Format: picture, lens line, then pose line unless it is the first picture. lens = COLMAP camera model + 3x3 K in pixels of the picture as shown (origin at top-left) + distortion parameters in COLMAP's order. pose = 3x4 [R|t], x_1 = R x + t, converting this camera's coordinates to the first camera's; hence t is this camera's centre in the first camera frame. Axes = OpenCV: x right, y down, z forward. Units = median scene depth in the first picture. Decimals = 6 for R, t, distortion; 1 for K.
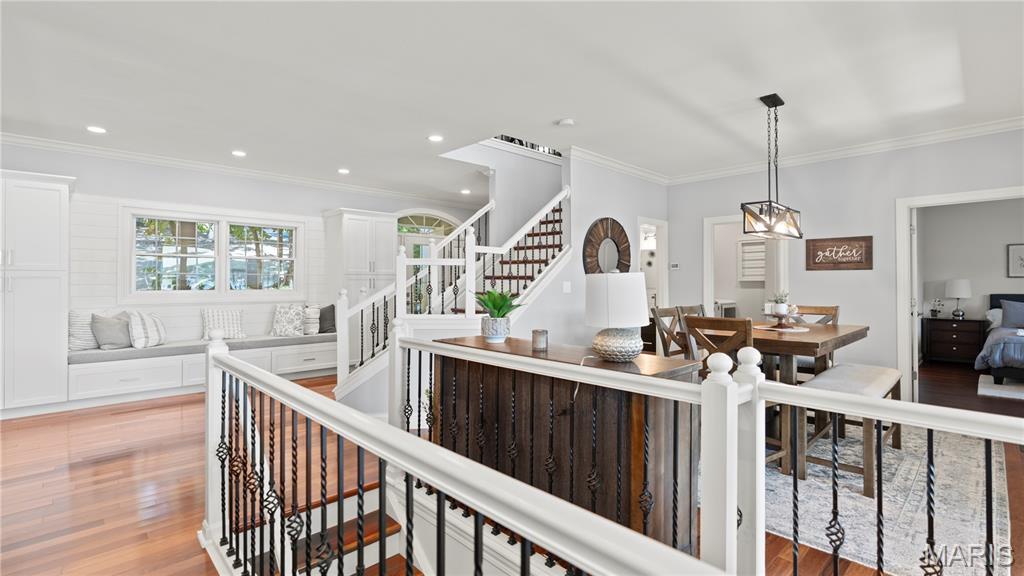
lens RADIAL K [[466.3, 0, 511.4], [0, 466.3, 281.1], [0, 0, 1]] dist [-0.002679, 0.000133]
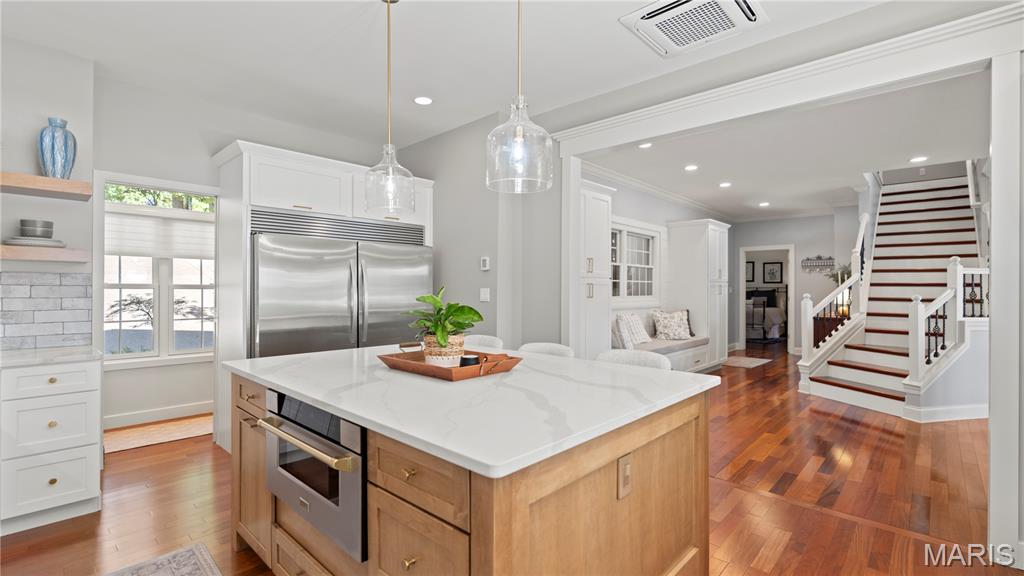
lens RADIAL K [[461.6, 0, 512.0], [0, 461.6, 288.0], [0, 0, 1]] dist [-0.001320, -0.000747]
pose [[0.997805, 0.001497, 0.066201, -0.828992], [-0.001540, 0.999999, 0.000594, 0.001607], [-0.066200, -0.000695, 0.997806, -0.026298]]
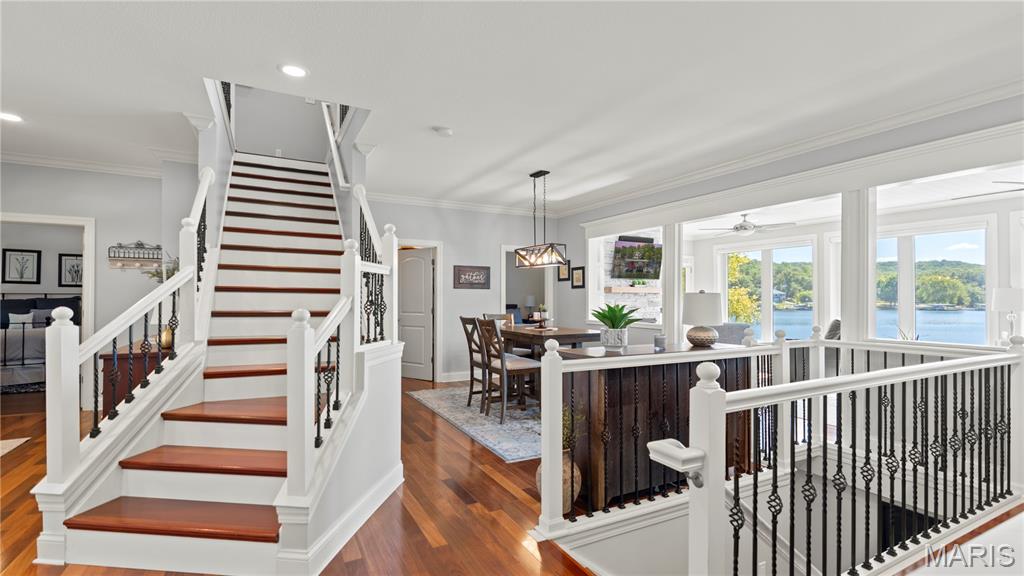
lens RADIAL K [[465.0, 0, 508.1], [0, 465.0, 295.5], [0, 0, 1]] dist [-0.001753, 0.000342]
pose [[0.287157, 0.006264, 0.957863, -0.470978], [-0.006273, 0.999969, -0.004659, 0.002261], [-0.957863, -0.004671, 0.287187, 0.366655]]
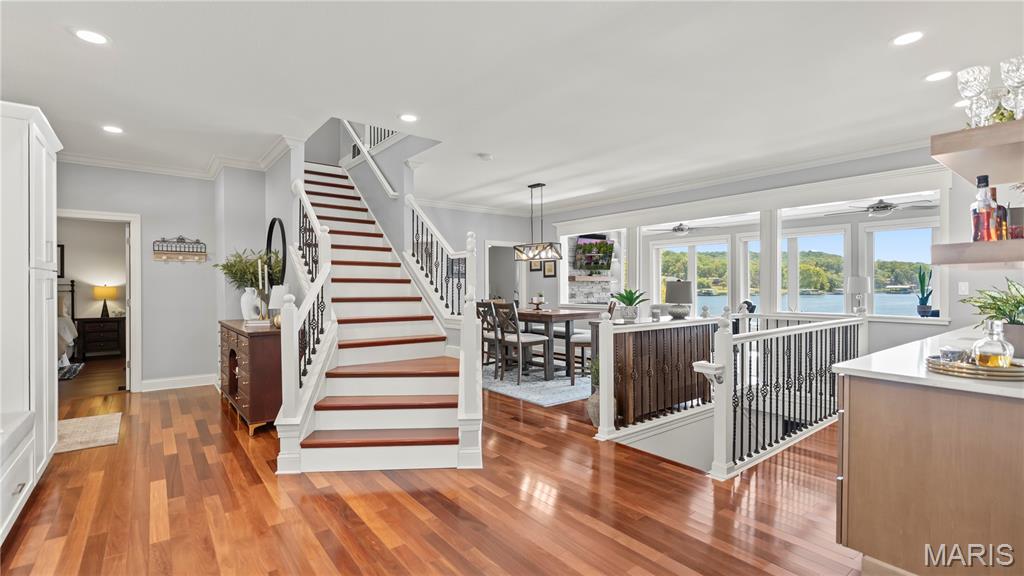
lens RADIAL K [[468.2, 0, 509.2], [0, 468.2, 288.2], [0, 0, 1]] dist [-0.002345, -0.000054]
pose [[0.108178, -0.004669, 0.994121, -0.689311], [0.000406, 0.999989, 0.004652, 0.003204], [-0.994131, -0.000100, 0.108179, 0.495554]]
